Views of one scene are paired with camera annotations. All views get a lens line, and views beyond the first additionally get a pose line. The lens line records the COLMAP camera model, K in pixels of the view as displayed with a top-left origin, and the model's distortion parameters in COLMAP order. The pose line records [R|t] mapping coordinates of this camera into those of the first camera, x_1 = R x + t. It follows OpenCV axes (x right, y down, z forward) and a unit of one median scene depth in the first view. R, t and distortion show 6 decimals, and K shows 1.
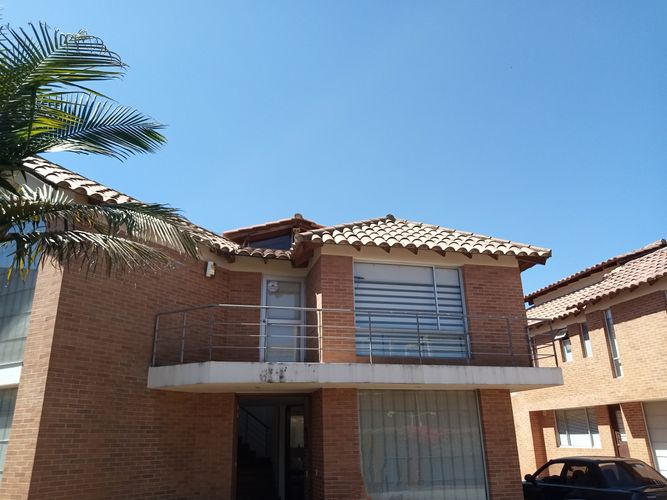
lens RADIAL K [[530.5, 0, 333.5], [0, 530.5, 250.0], [0, 0, 1]] dist [-0.013584, 0.009495]
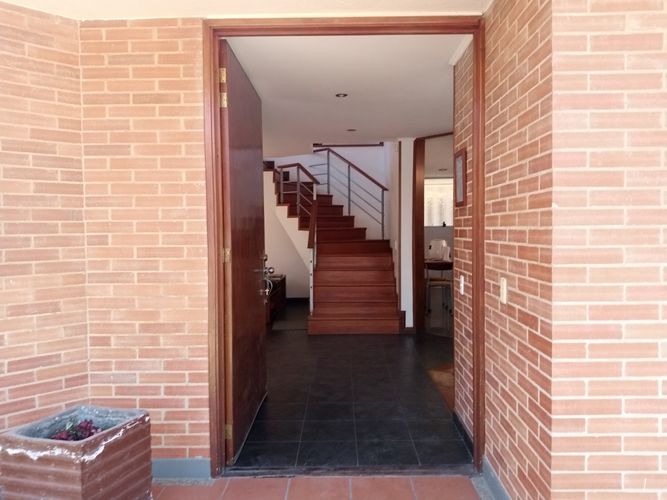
lens RADIAL K [[530.5, 0, 333.5], [0, 530.5, 250.0], [0, 0, 1]] dist [-0.013584, 0.009495]
pose [[0.964341, 0.022476, -0.263707, -0.045383], [0.079665, 0.925527, 0.370208, 0.301009], [0.252389, -0.378015, 0.890733, 0.762115]]
